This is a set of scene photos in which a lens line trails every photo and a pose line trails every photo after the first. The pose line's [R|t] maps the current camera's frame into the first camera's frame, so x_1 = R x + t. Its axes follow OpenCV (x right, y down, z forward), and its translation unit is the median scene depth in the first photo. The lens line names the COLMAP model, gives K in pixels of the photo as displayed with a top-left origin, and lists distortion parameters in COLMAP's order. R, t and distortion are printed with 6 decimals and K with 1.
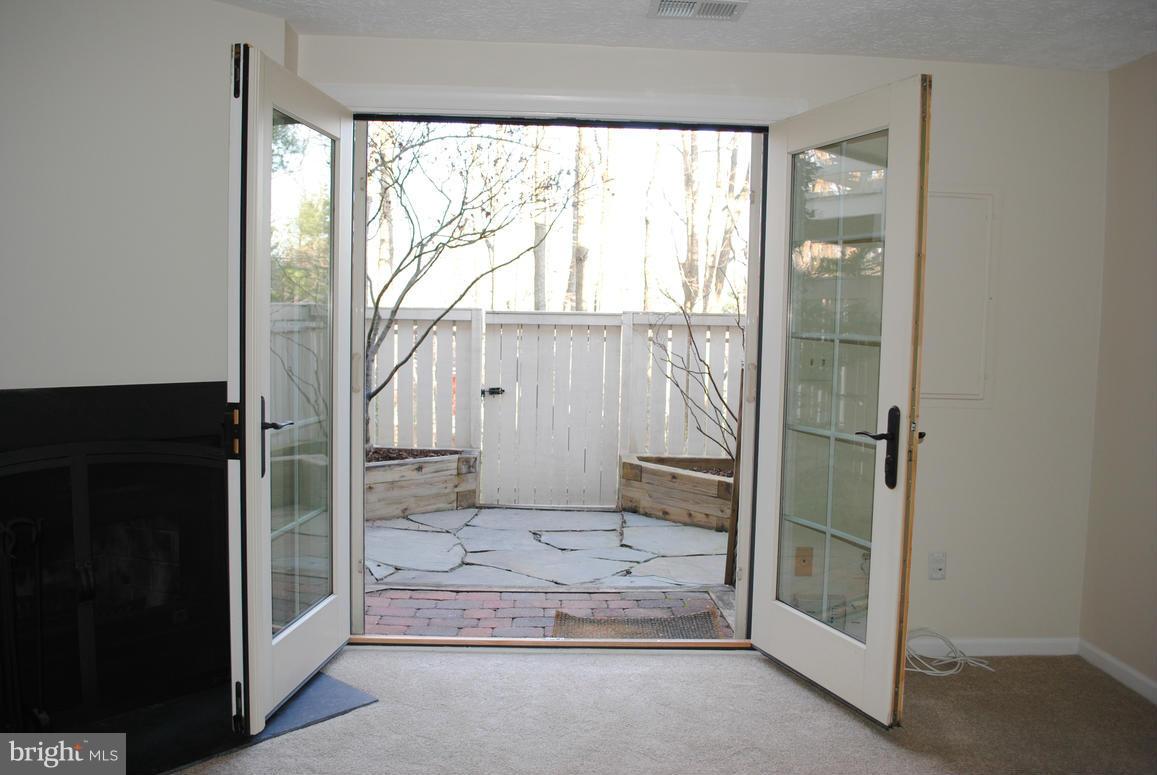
lens RADIAL K [[915.7, 0, 576.9], [0, 915.7, 390.1], [0, 0, 1]] dist [-0.090592, -0.006996]
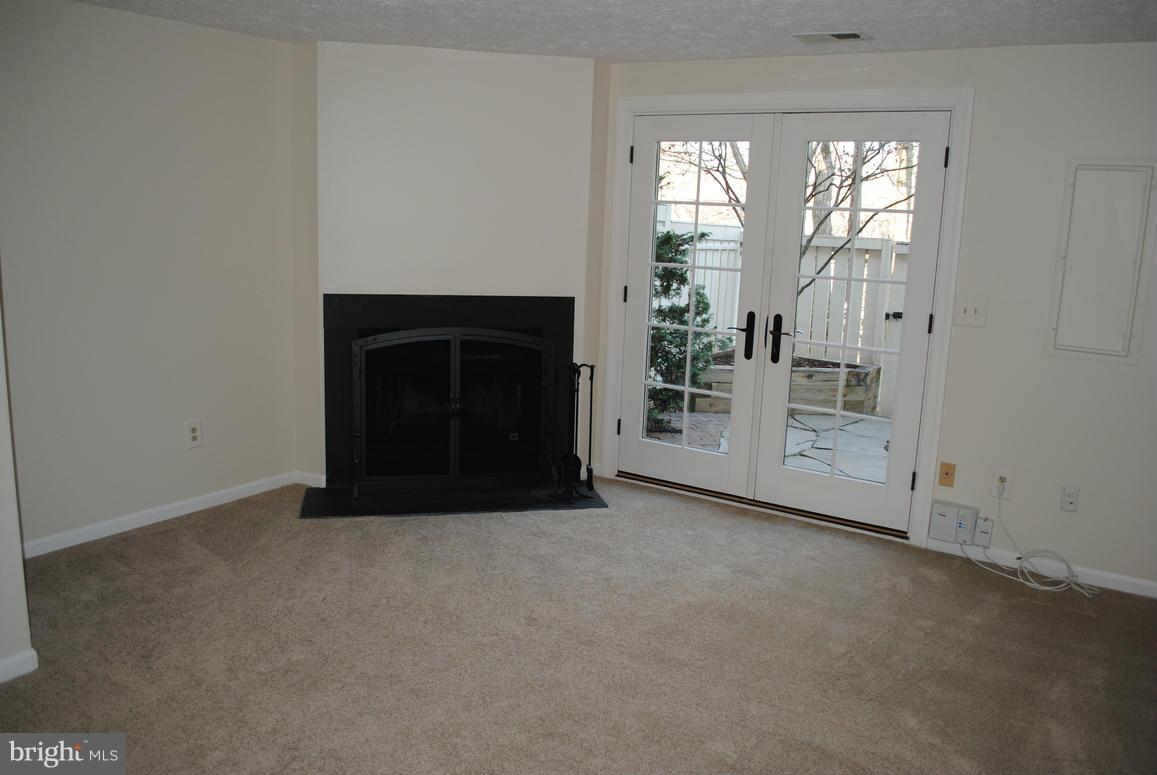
lens RADIAL K [[915.7, 0, 580.6], [0, 915.7, 384.0], [0, 0, 1]] dist [-0.090592, -0.006996]
pose [[0.816989, 0.114981, -0.565074, 0.313562], [-0.062027, 0.991757, 0.112123, -0.021773], [0.573308, -0.056554, 0.817386, -0.157360]]
